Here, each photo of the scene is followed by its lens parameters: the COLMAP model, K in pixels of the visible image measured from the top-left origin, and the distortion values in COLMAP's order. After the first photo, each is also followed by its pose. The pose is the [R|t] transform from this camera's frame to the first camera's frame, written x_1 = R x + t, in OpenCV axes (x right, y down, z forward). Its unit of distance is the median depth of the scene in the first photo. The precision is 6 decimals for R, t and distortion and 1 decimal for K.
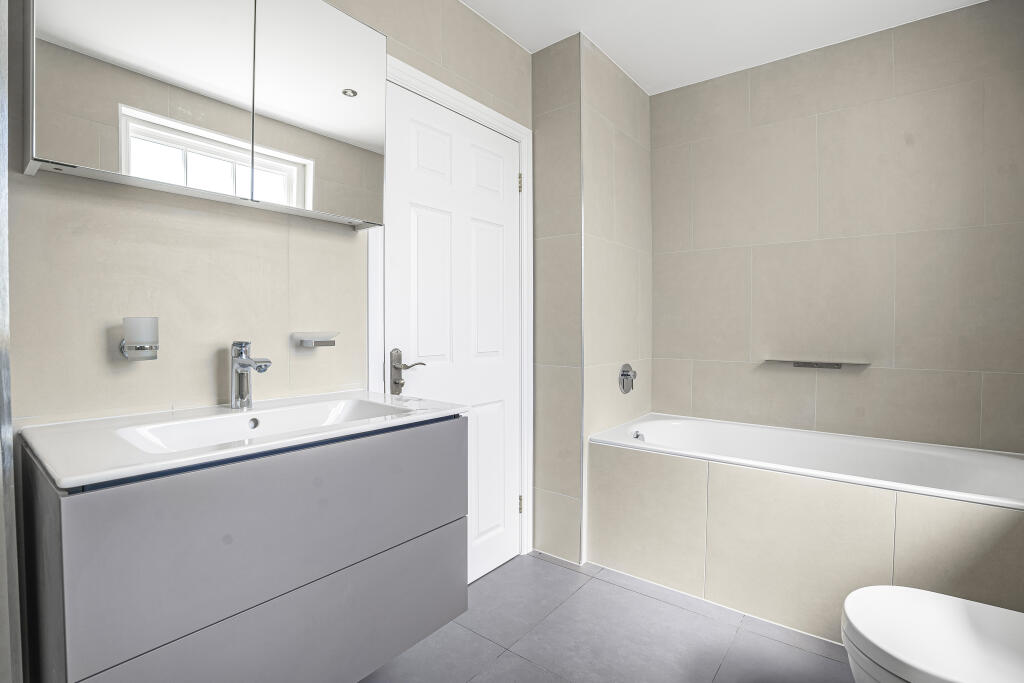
lens RADIAL K [[482.9, 0, 514.0], [0, 482.9, 326.1], [0, 0, 1]] dist [0.000005, -0.000006]
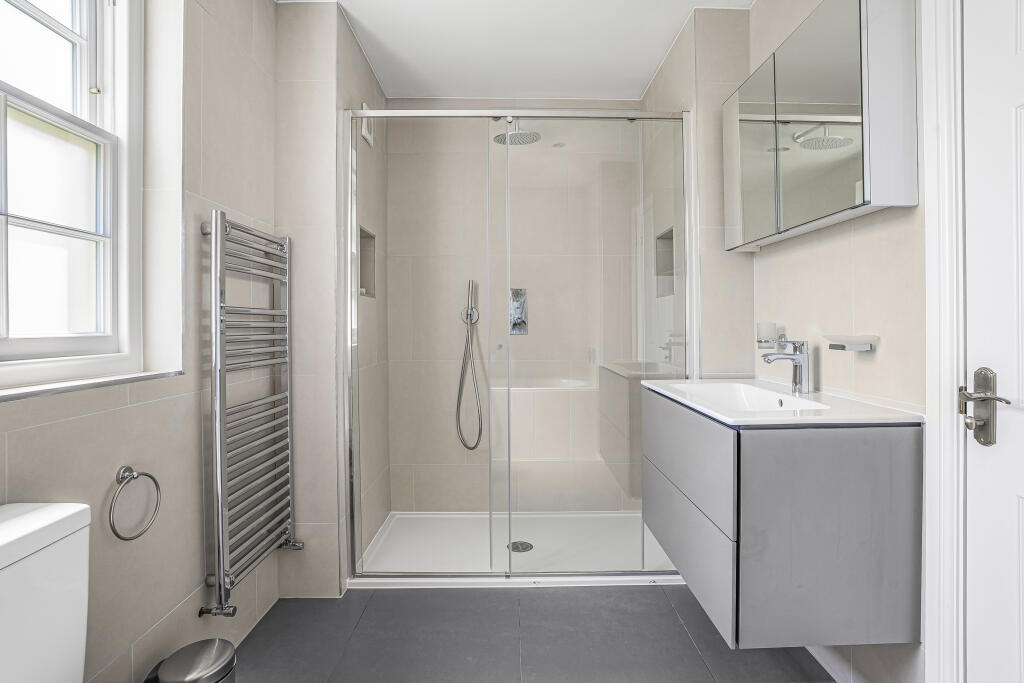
lens RADIAL K [[482.9, 0, 514.0], [0, 482.9, 326.1], [0, 0, 1]] dist [0.000005, -0.000006]
pose [[-0.776015, -0.000325, -0.630714, 0.777530], [0.001197, 0.999997, -0.001988, -0.010124], [0.630713, -0.002297, -0.776013, 1.393873]]
